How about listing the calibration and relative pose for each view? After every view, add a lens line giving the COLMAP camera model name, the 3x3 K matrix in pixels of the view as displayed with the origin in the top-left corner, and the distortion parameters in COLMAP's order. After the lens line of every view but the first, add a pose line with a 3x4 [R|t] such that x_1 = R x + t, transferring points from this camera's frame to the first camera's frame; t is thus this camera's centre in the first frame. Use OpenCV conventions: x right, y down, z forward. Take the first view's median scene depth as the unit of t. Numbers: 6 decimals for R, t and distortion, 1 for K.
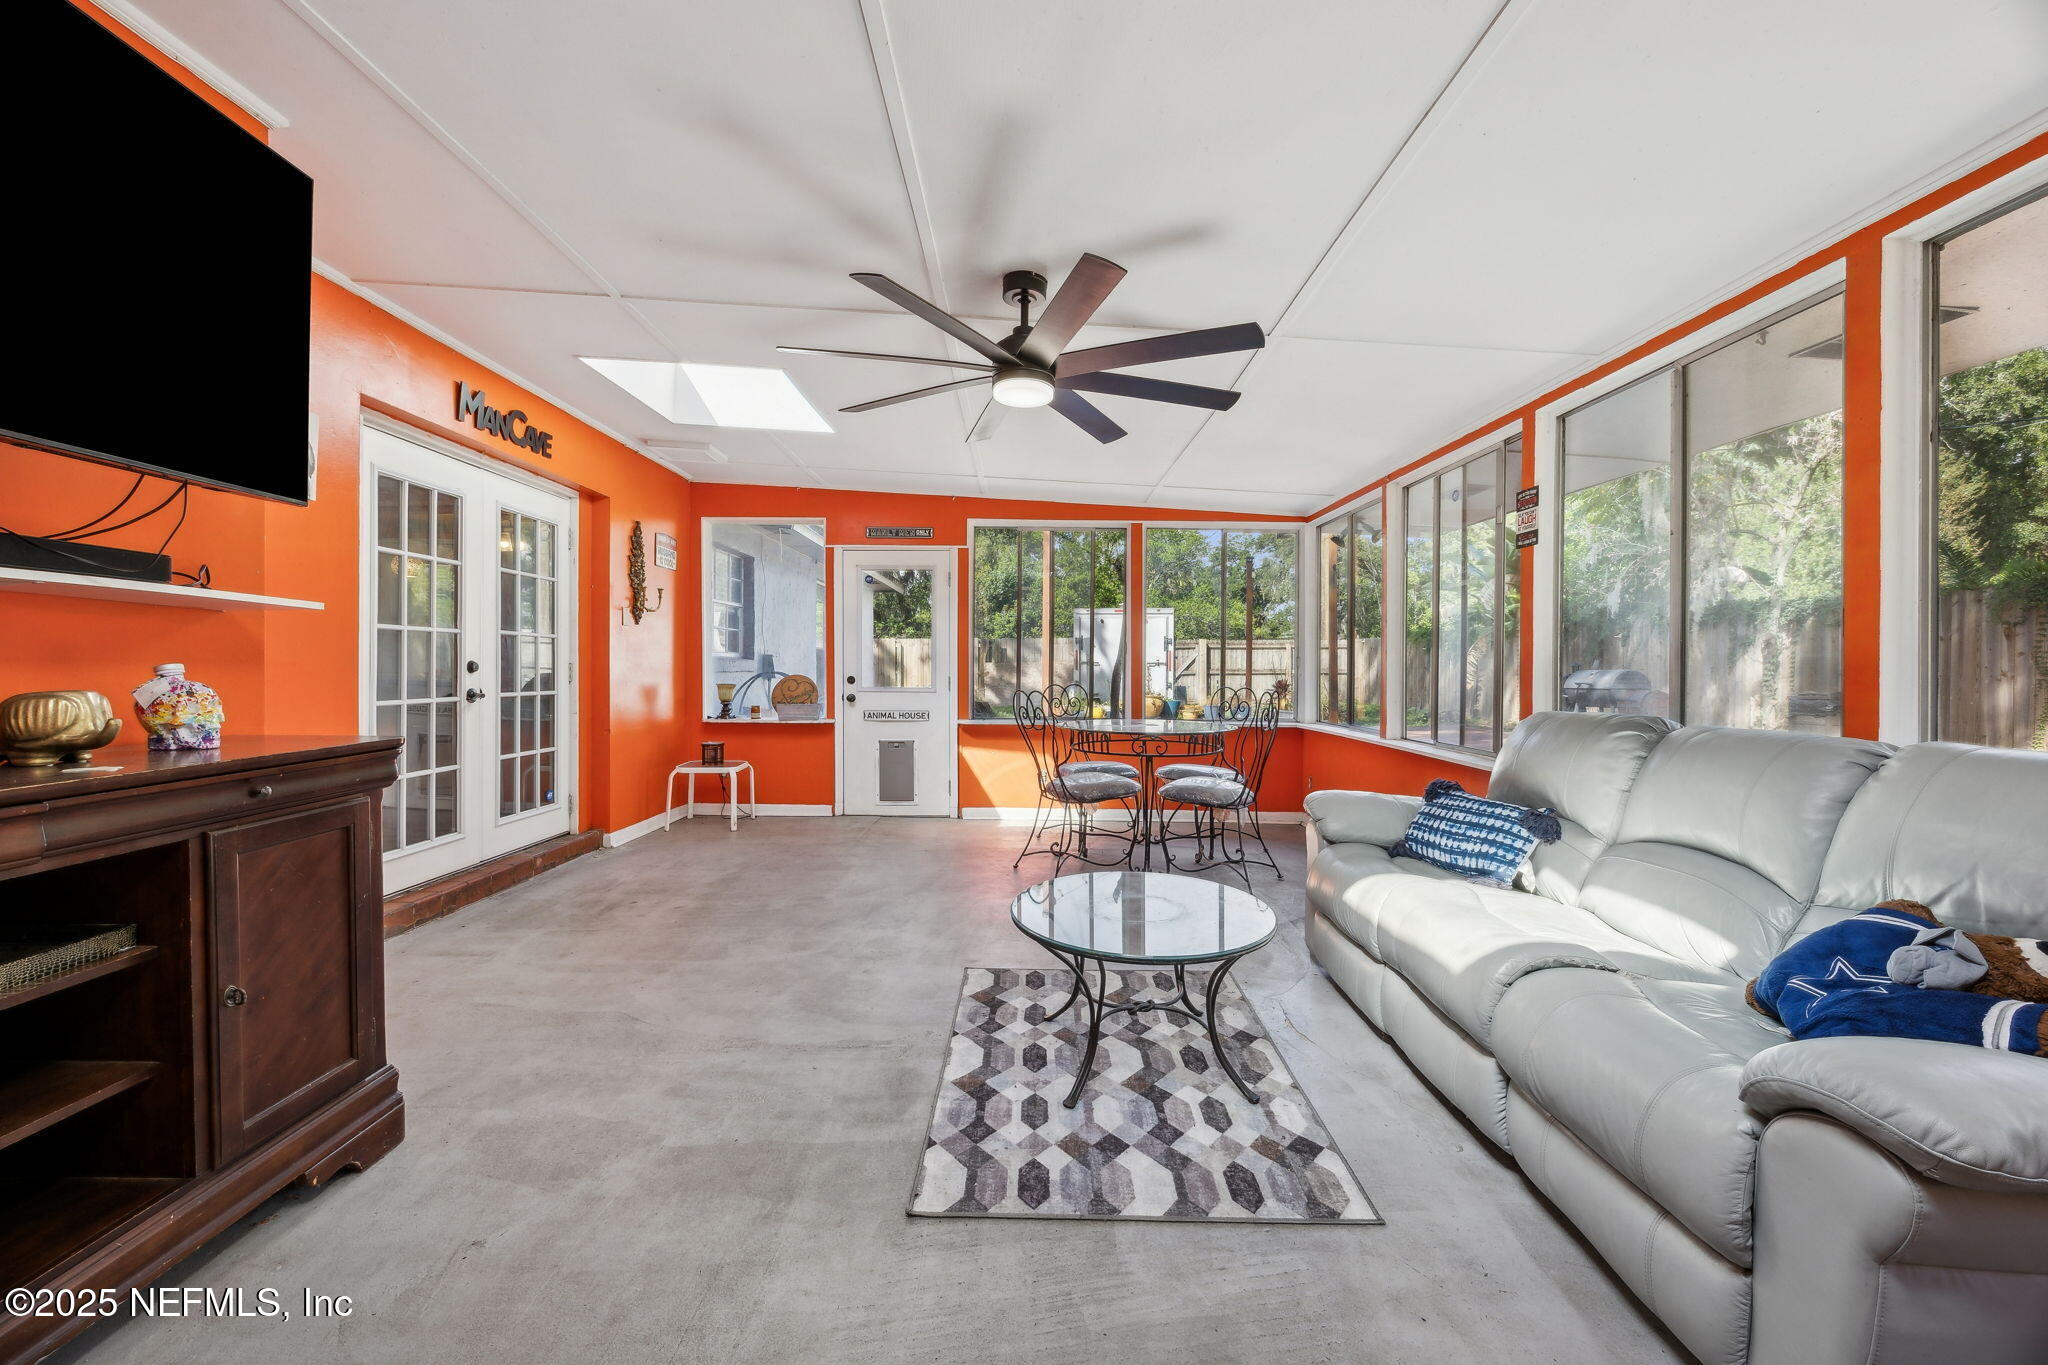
lens RADIAL K [[801.7, 0, 1027.7], [0, 801.7, 673.3], [0, 0, 1]] dist [0.000375, 0.000020]
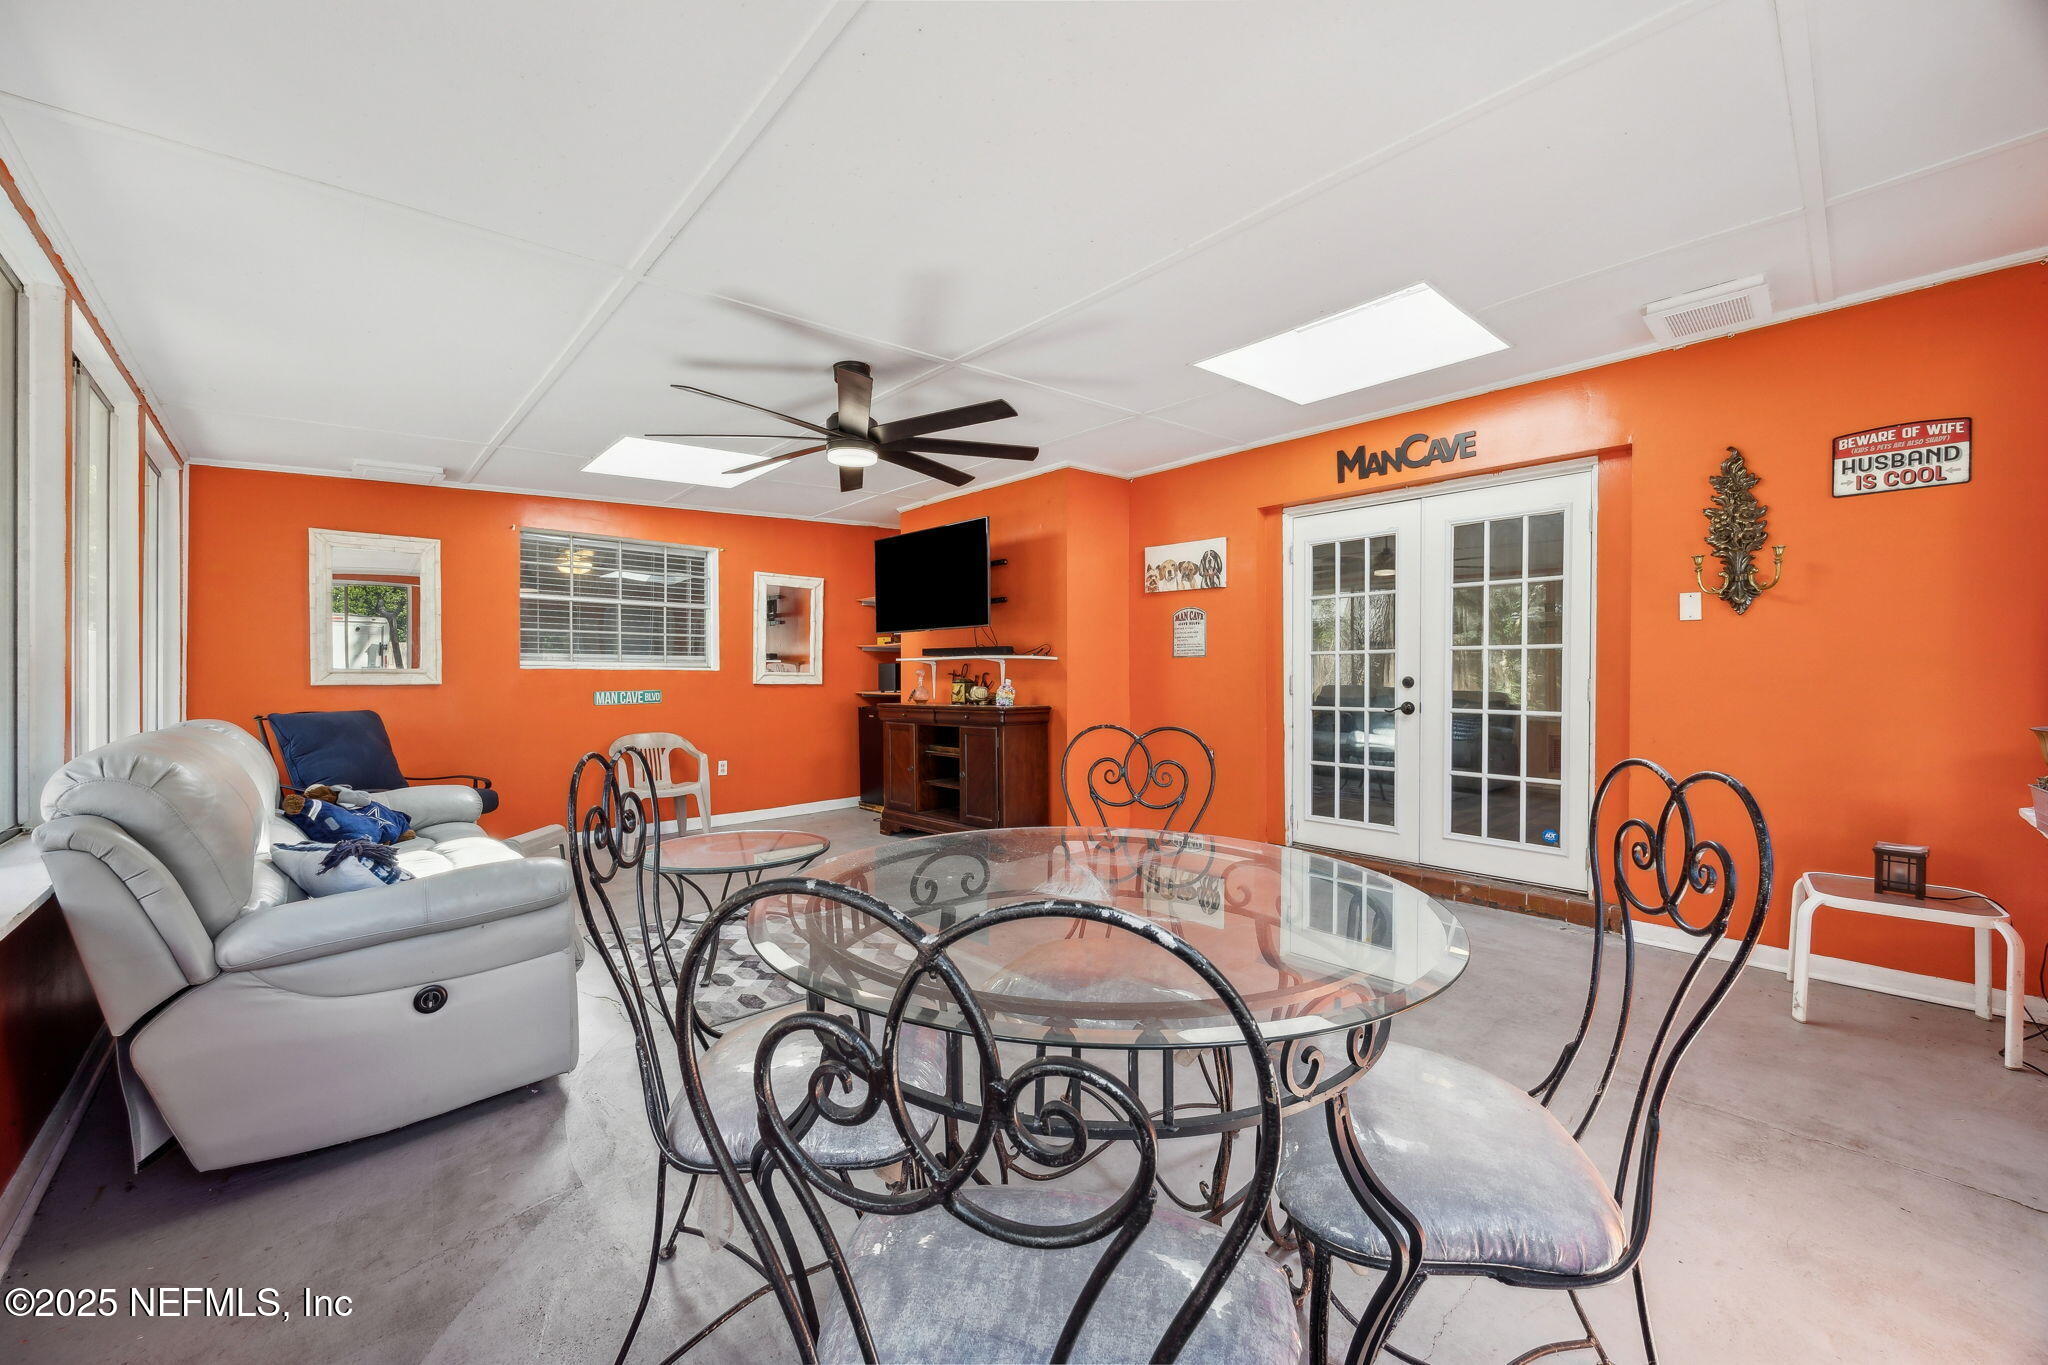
lens RADIAL K [[801.7, 0, 1025.2], [0, 801.7, 682.9], [0, 0, 1]] dist [0.000375, 0.000020]
pose [[-0.741276, -0.003913, -0.671188, 0.443270], [-0.010176, 0.999934, 0.005408, -0.007464], [0.671123, 0.010839, -0.741267, 1.473519]]
